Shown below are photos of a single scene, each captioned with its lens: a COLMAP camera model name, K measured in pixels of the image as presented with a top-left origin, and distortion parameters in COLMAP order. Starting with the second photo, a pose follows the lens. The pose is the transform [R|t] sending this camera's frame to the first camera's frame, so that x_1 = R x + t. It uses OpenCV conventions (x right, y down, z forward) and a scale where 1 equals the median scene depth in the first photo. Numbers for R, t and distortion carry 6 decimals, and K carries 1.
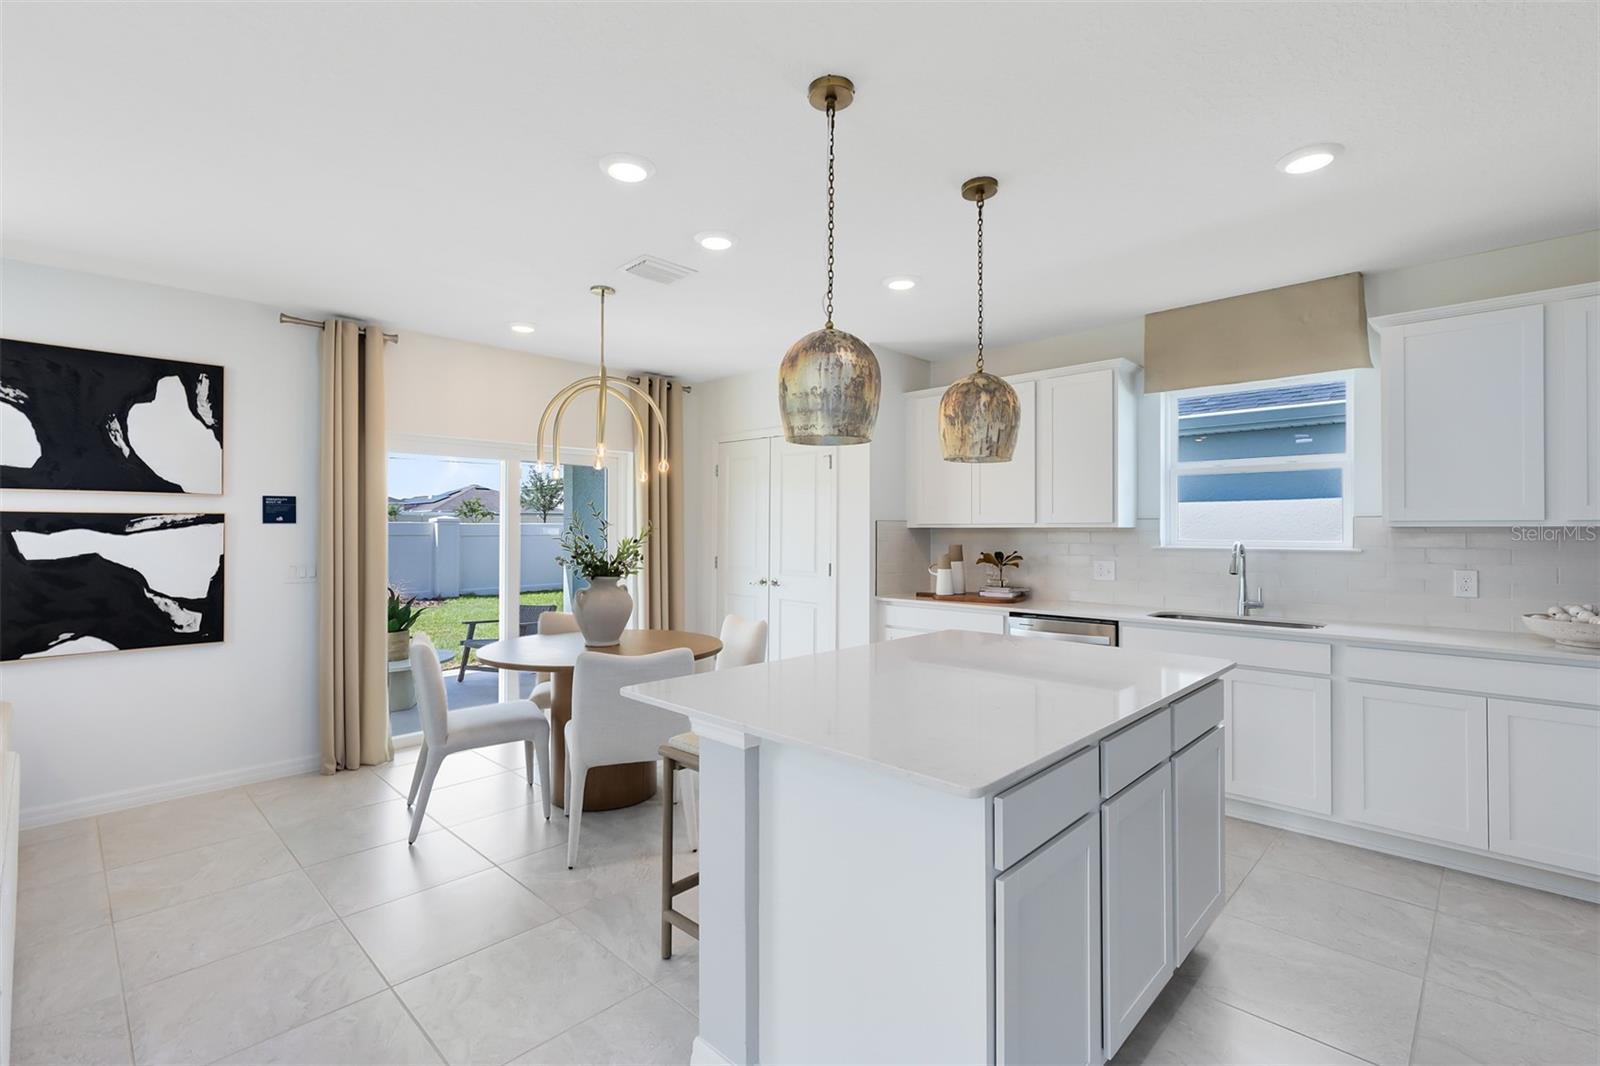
lens RADIAL K [[726.1, 0, 805.8], [0, 726.1, 523.8], [0, 0, 1]] dist [0.007654, -0.000624]
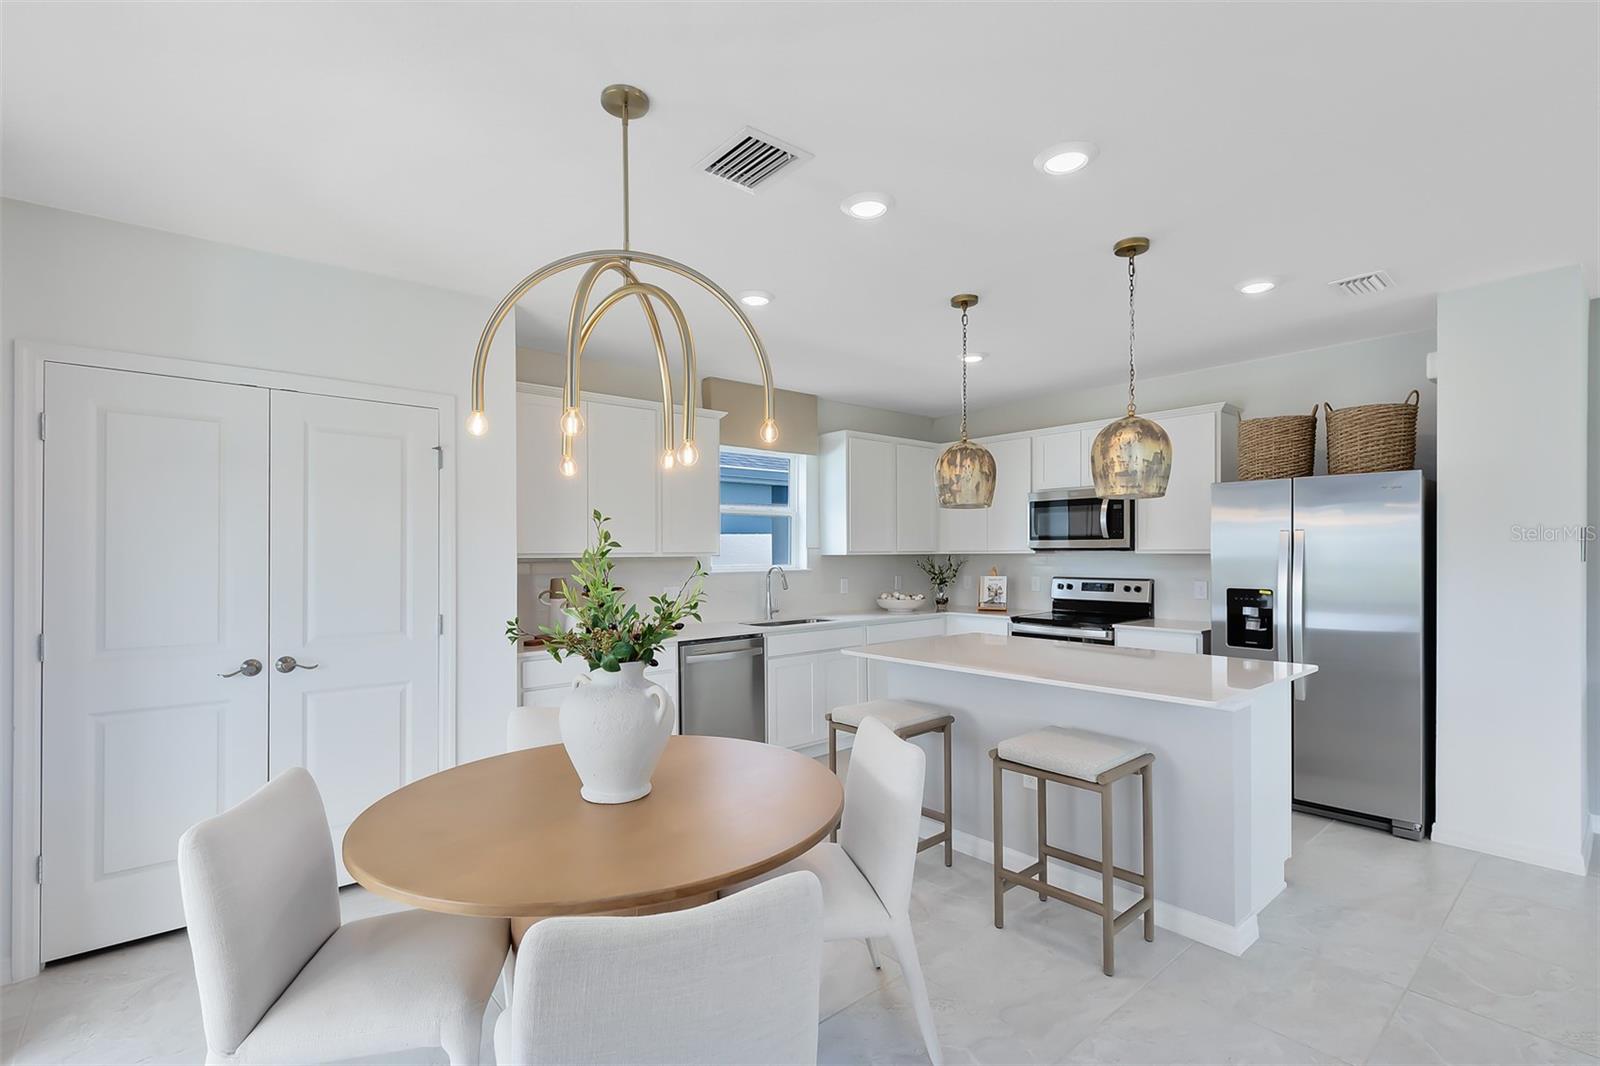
lens RADIAL K [[726.1, 0, 804.7], [0, 726.1, 552.0], [0, 0, 1]] dist [0.007654, -0.000624]
pose [[0.089119, -0.002868, 0.996017, -0.790109], [-0.001612, 0.999994, 0.003024, -0.005766], [-0.996020, -0.001875, 0.089114, 0.837664]]
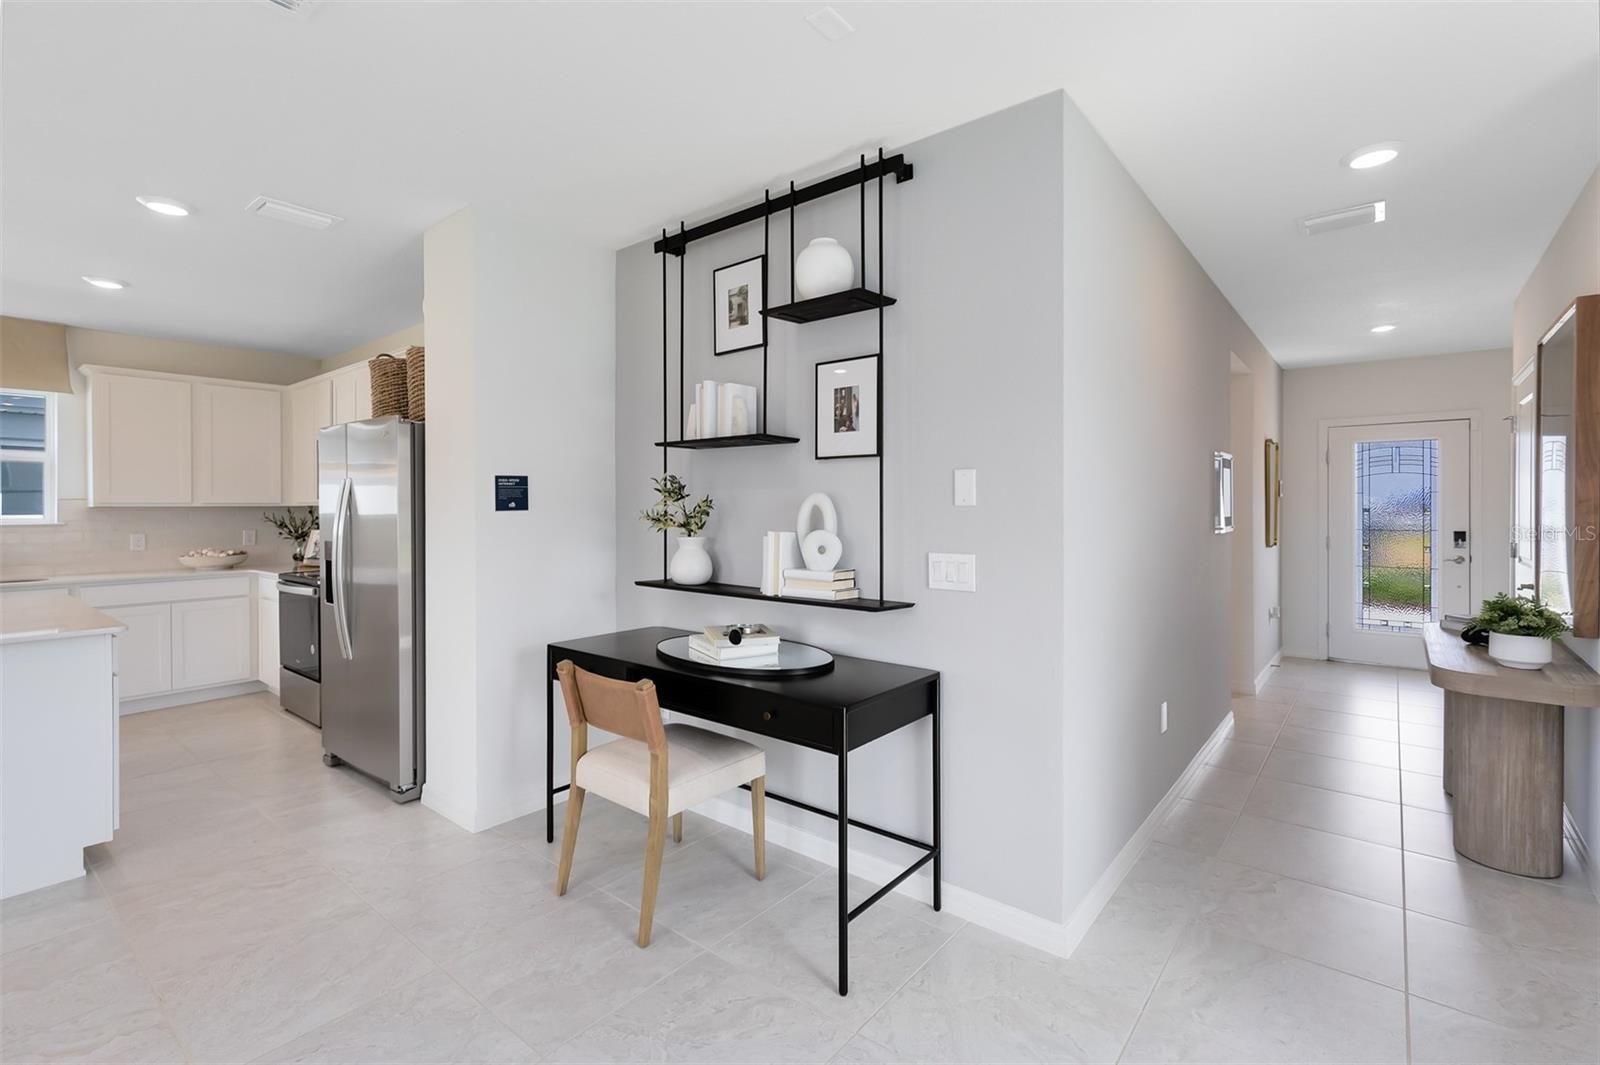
lens RADIAL K [[726.1, 0, 798.3], [0, 726.1, 506.8], [0, 0, 1]] dist [0.007654, -0.000624]
pose [[-0.072551, -0.002677, 0.997361, -0.712451], [-0.001319, 0.999996, 0.002588, -0.000421], [-0.997364, -0.001128, -0.072554, -0.290259]]
